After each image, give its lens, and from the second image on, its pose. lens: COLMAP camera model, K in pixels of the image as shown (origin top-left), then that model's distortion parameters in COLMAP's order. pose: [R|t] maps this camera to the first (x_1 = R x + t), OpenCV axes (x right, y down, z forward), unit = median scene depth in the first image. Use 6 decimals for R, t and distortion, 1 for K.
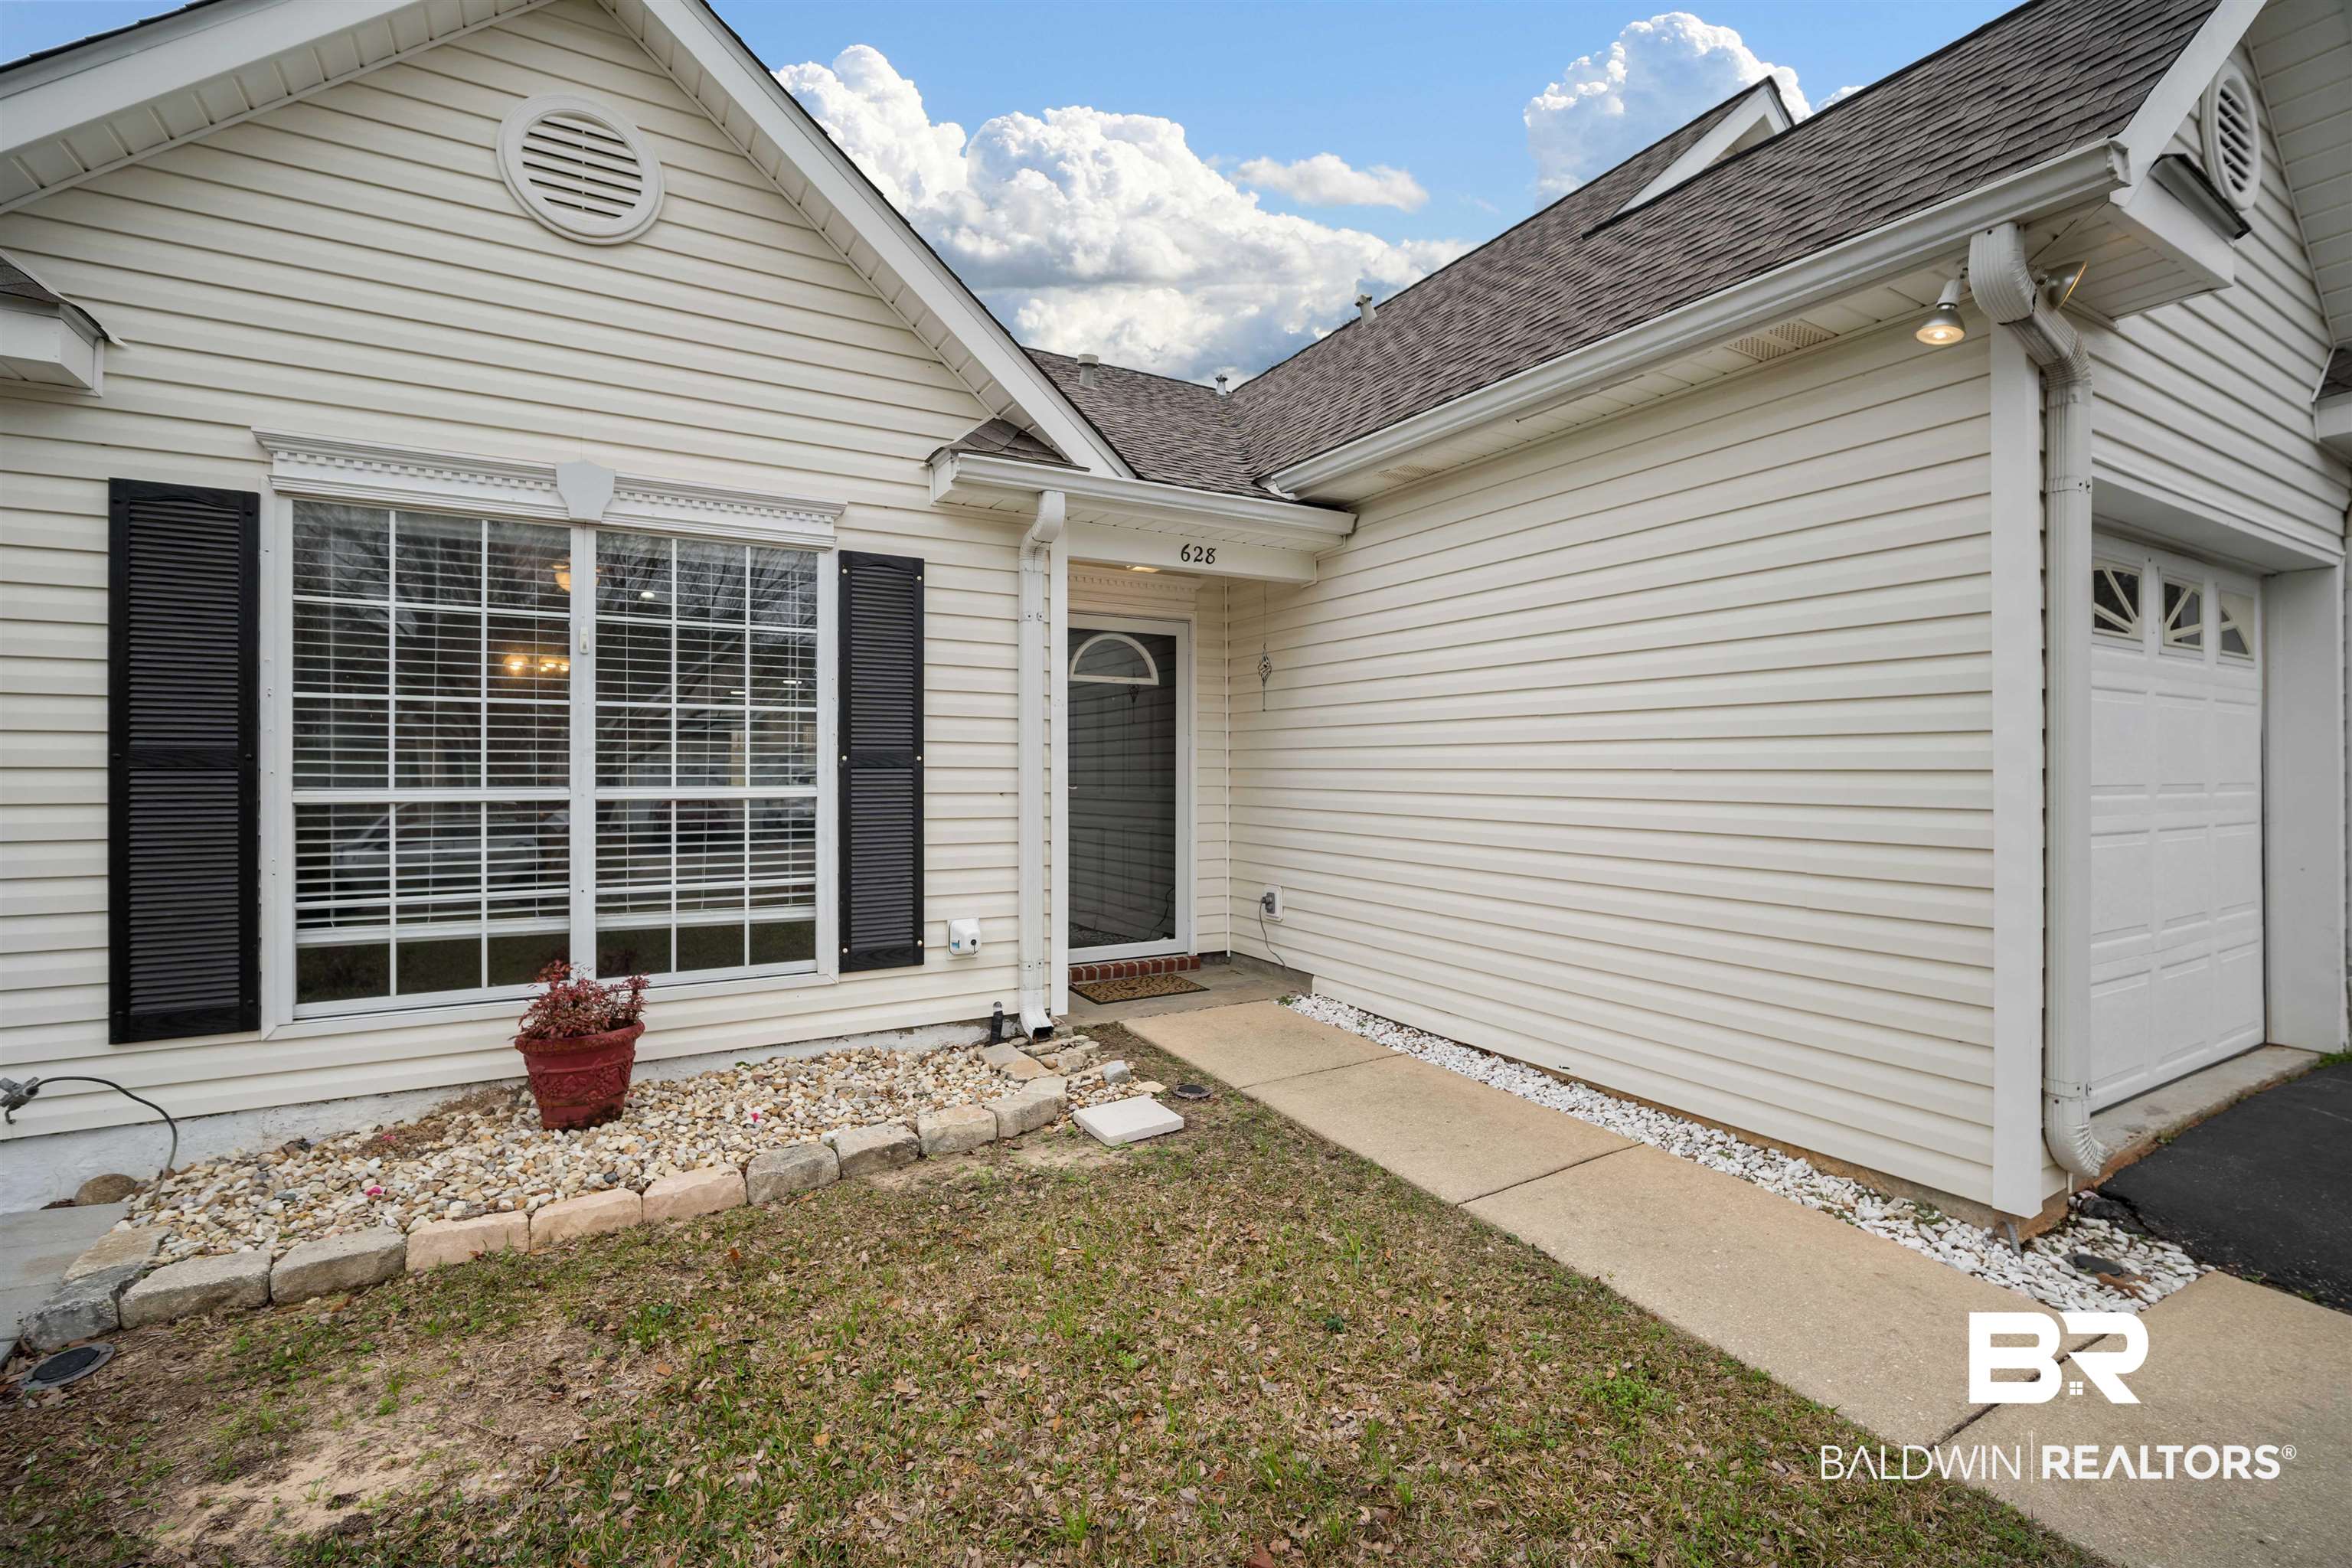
lens RADIAL K [[1034.7, 0, 1196.6], [0, 1034.7, 769.1], [0, 0, 1]] dist [-0.009103, -0.000318]
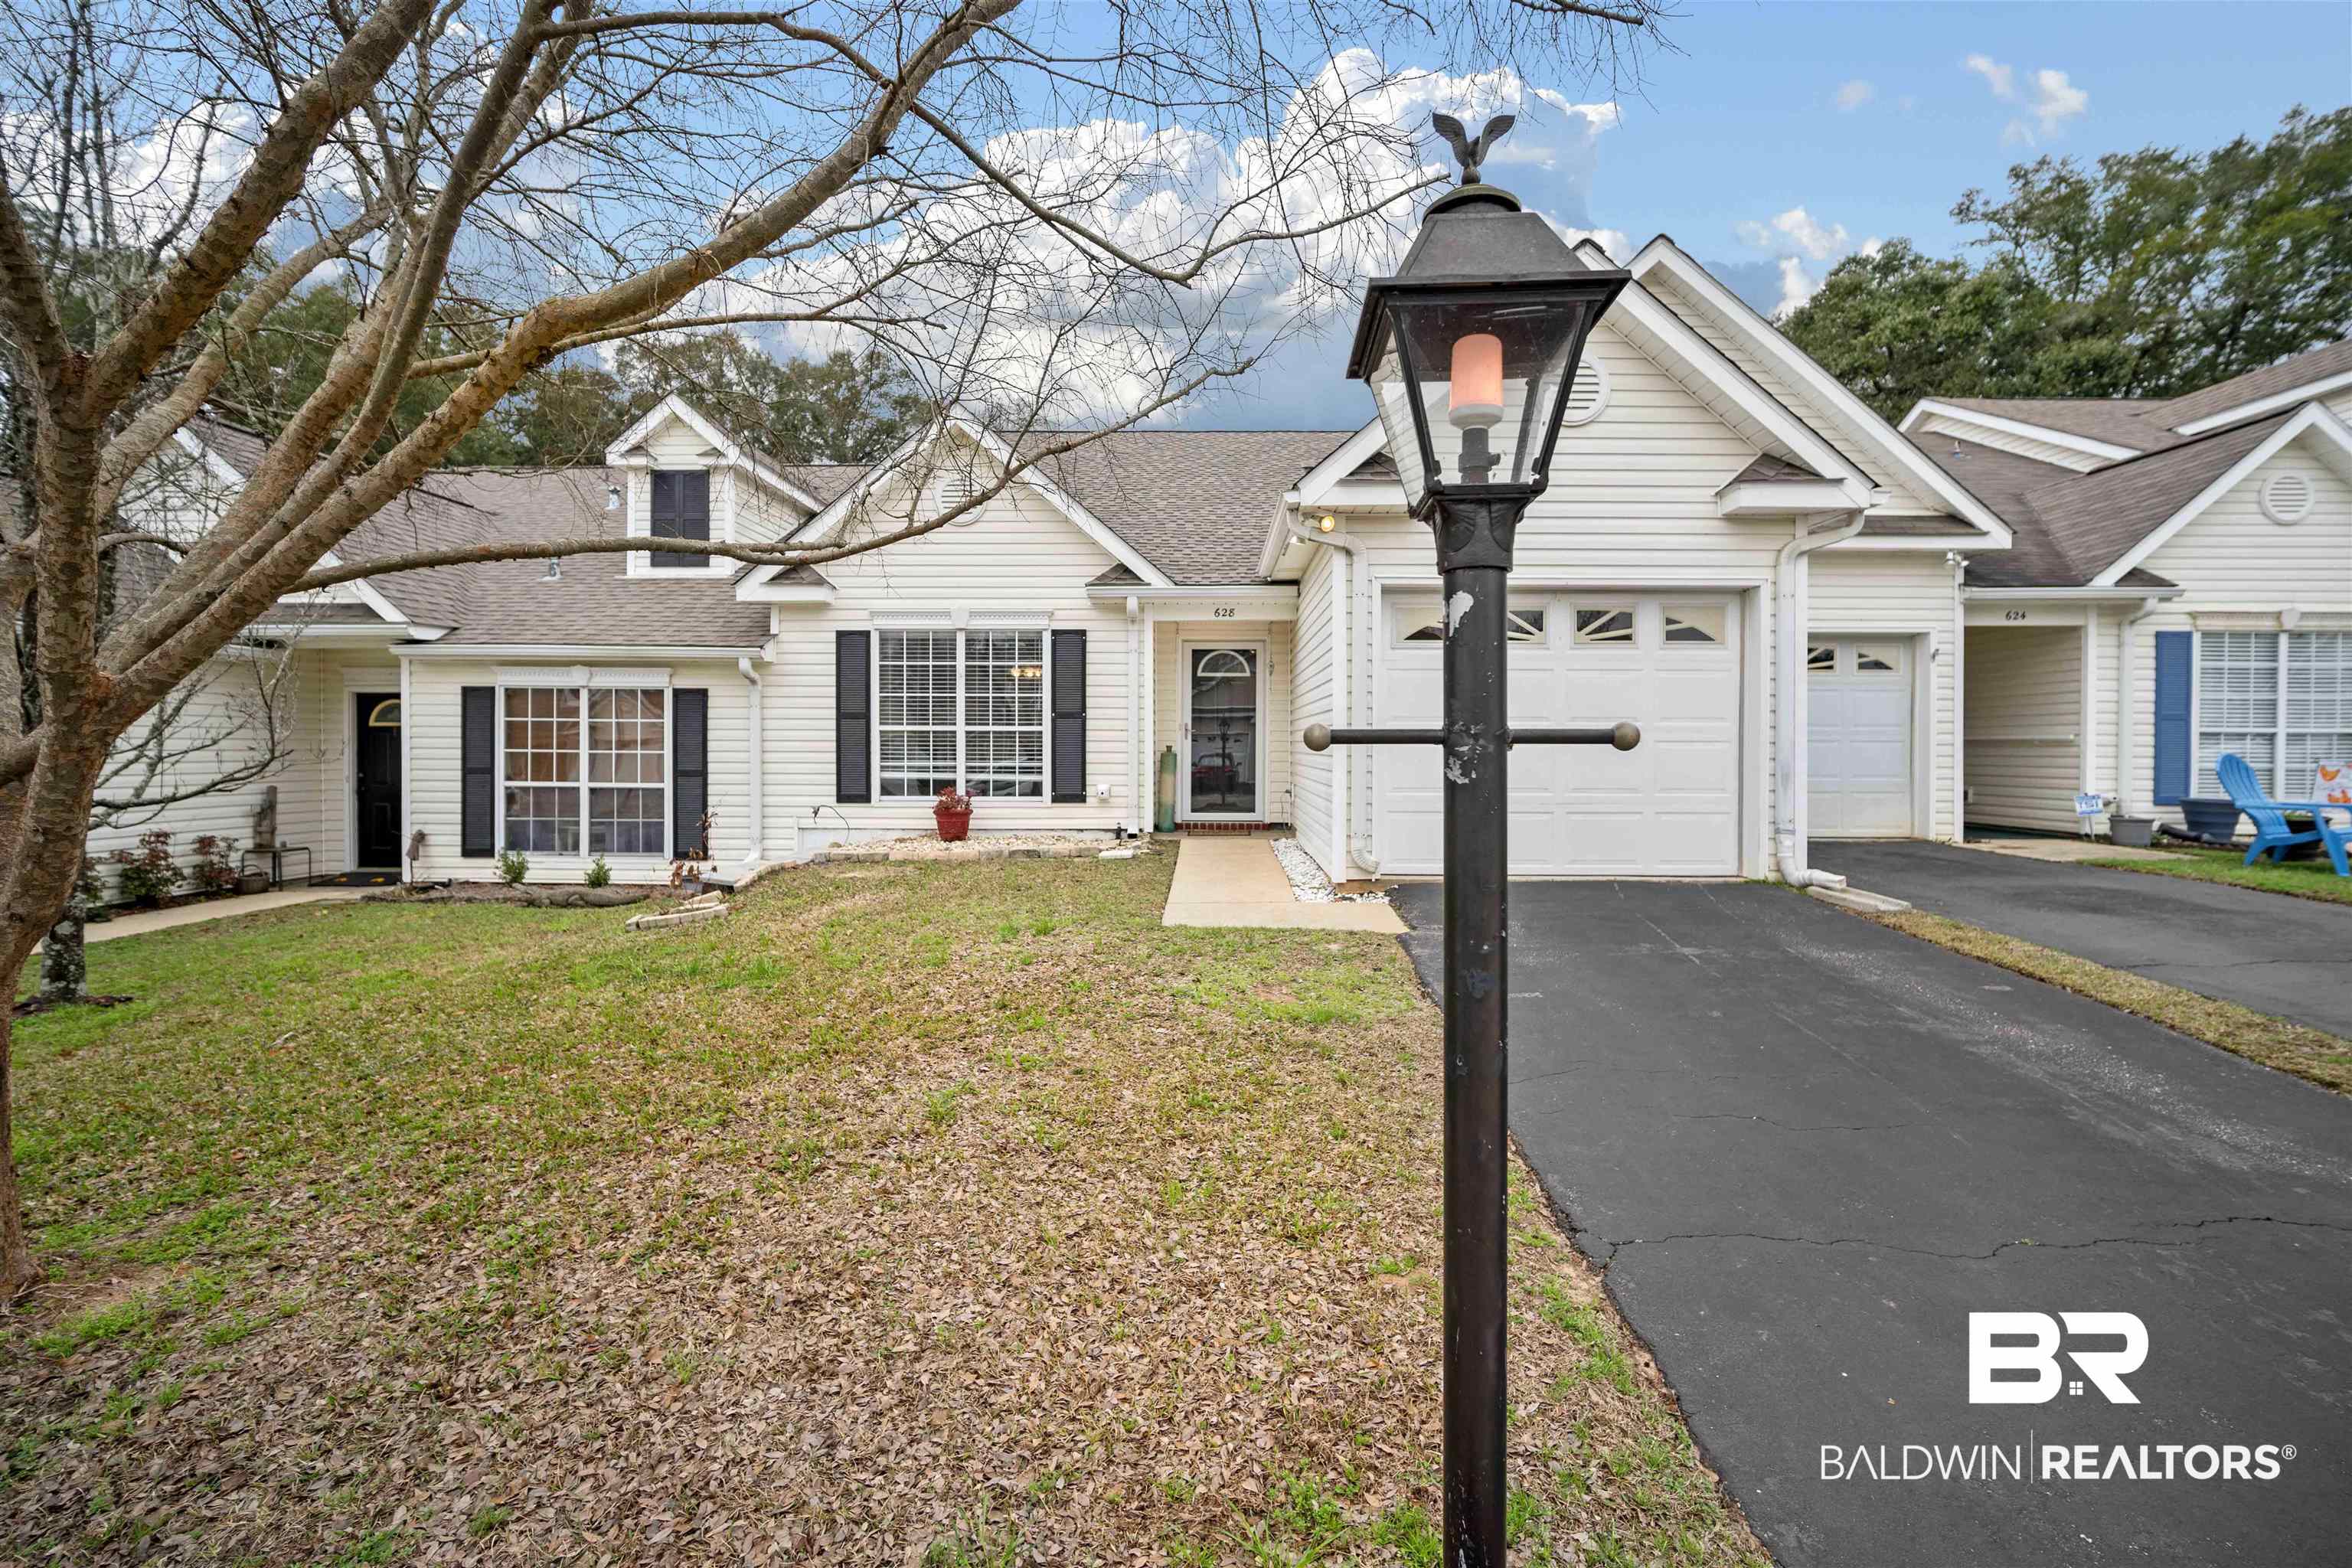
lens RADIAL K [[1034.7, 0, 1196.6], [0, 1034.7, 769.1], [0, 0, 1]] dist [-0.009103, -0.000318]
pose [[0.855980, 0.012767, -0.516852, 1.349053], [-0.001391, 0.999748, 0.022391, 0.069575], [0.517008, -0.018447, 0.855782, -1.018320]]
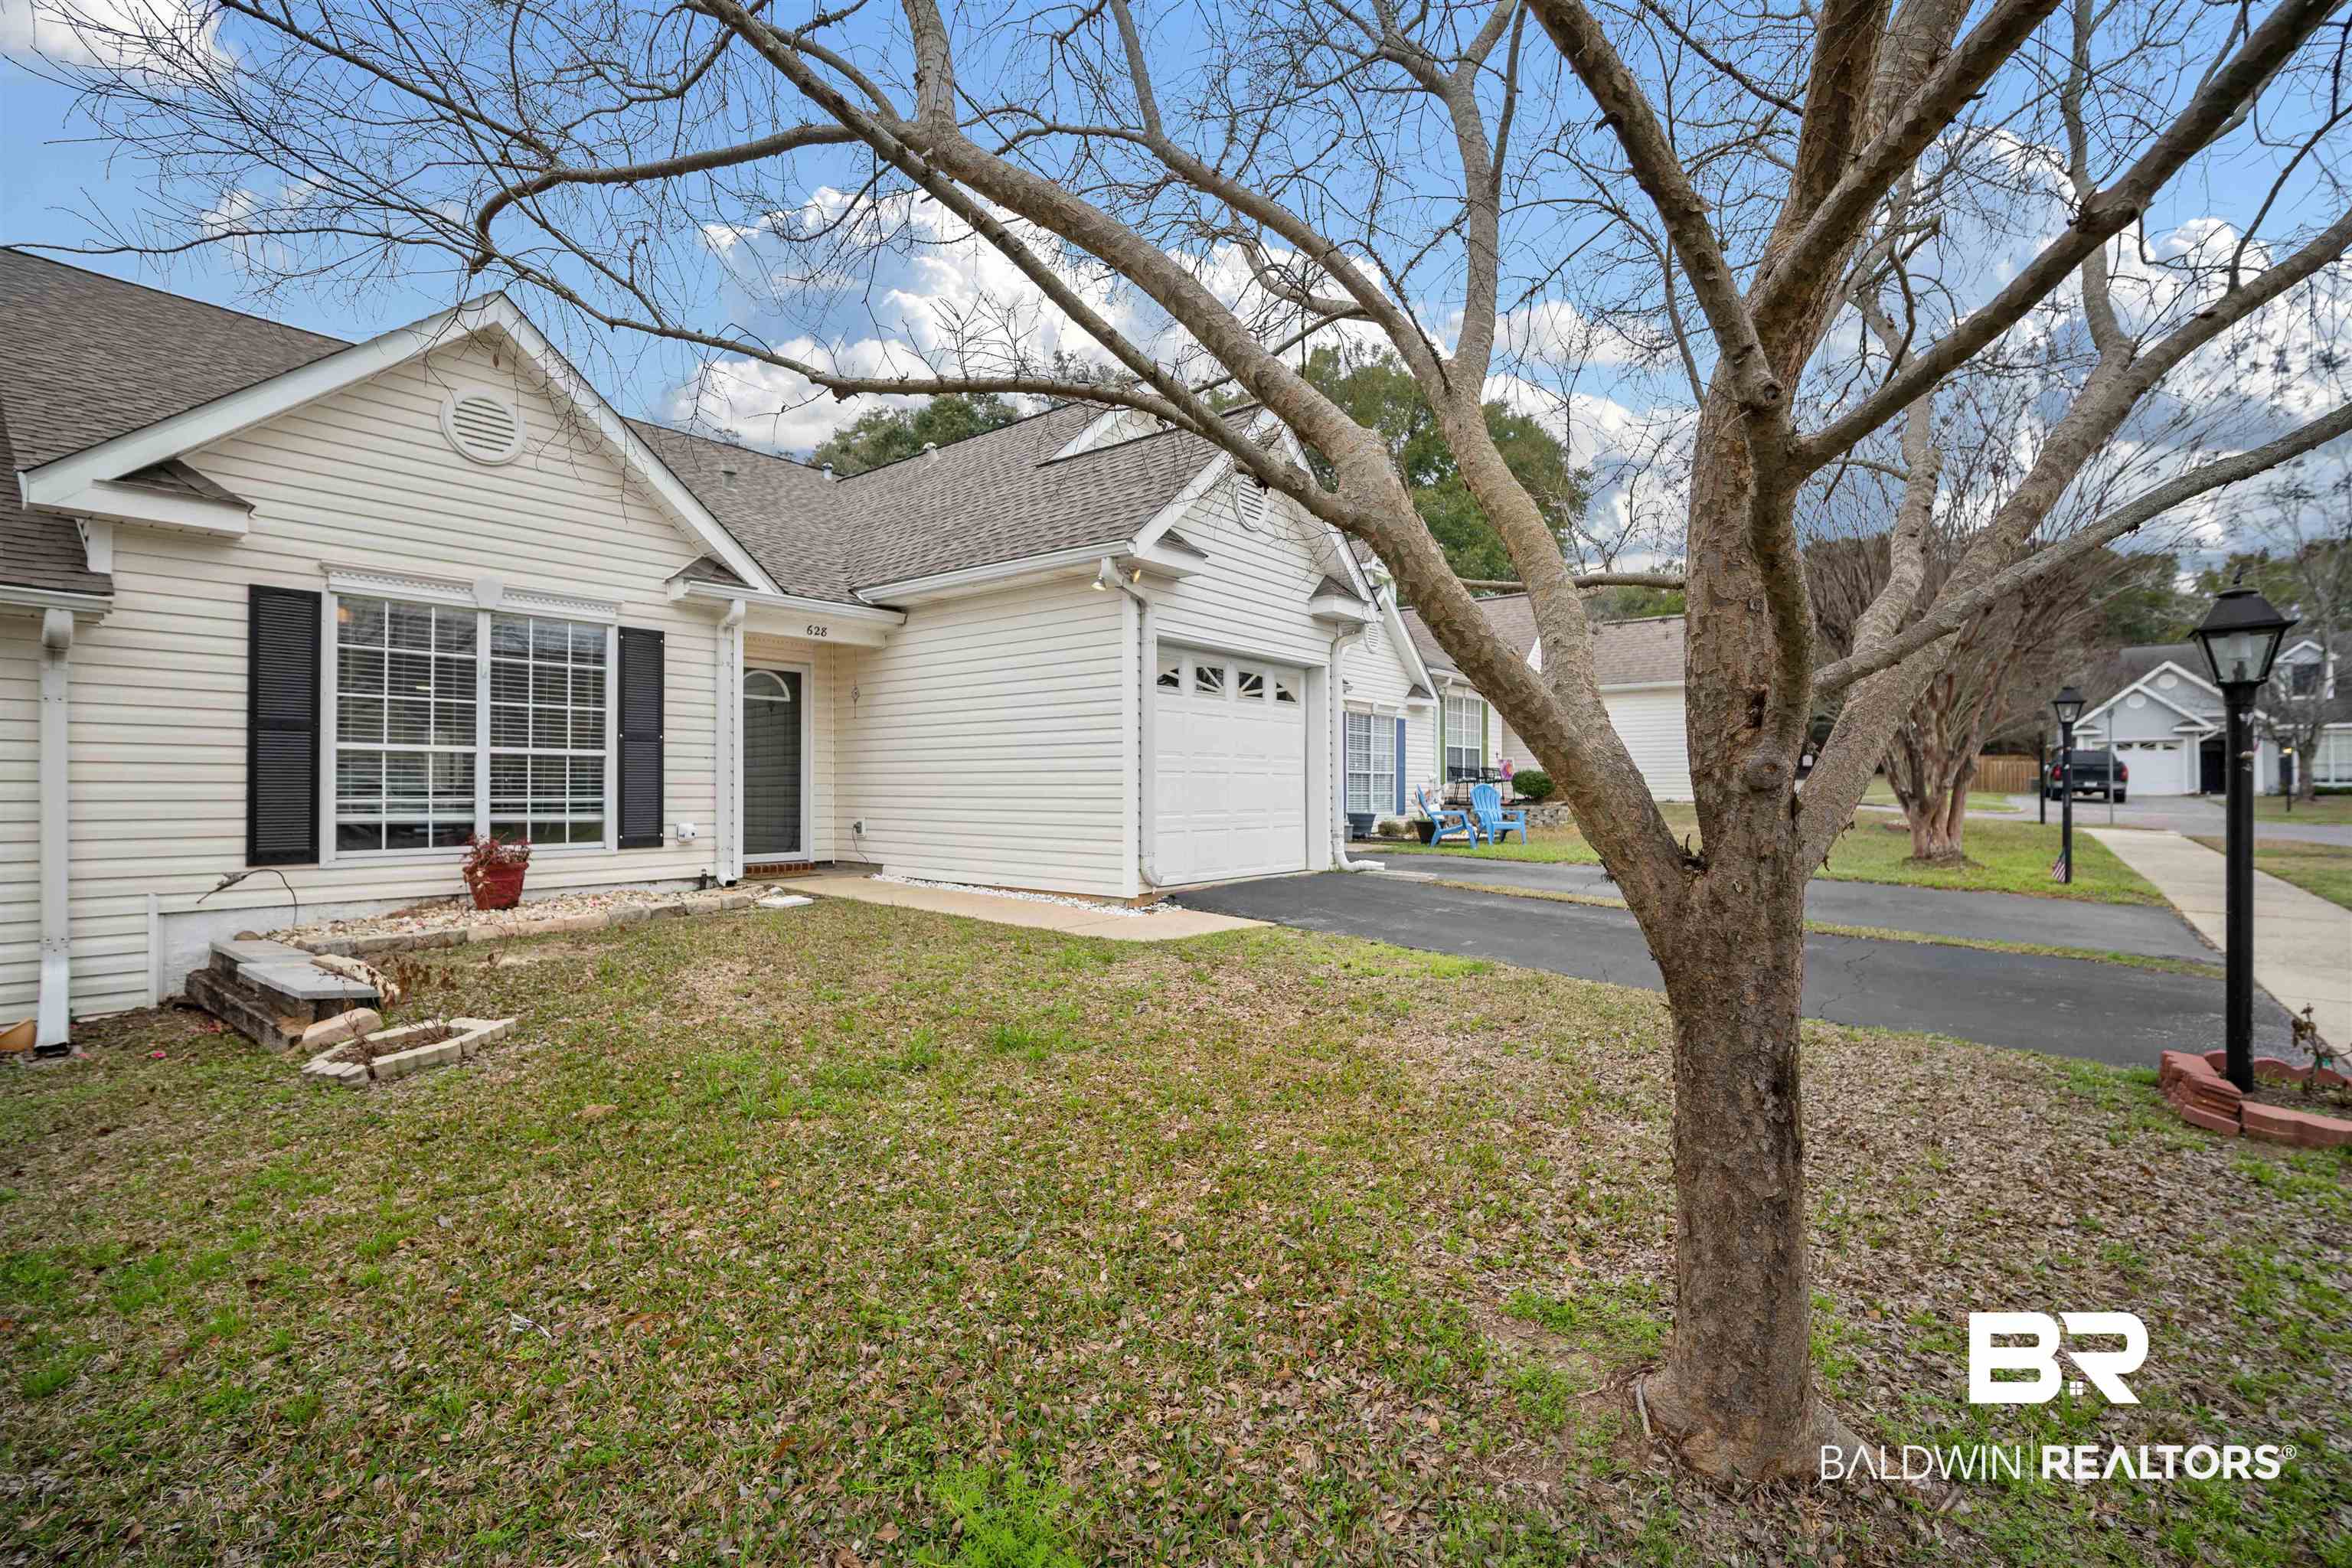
lens RADIAL K [[1025.9, 0, 1189.3], [0, 1025.9, 782.4], [0, 0, 1]] dist [-0.007847, -0.000139]
pose [[0.932202, 0.001624, 0.361934, -0.053911], [0.000584, 0.999982, -0.005991, 0.097087], [-0.361937, 0.005797, 0.932185, -1.255580]]
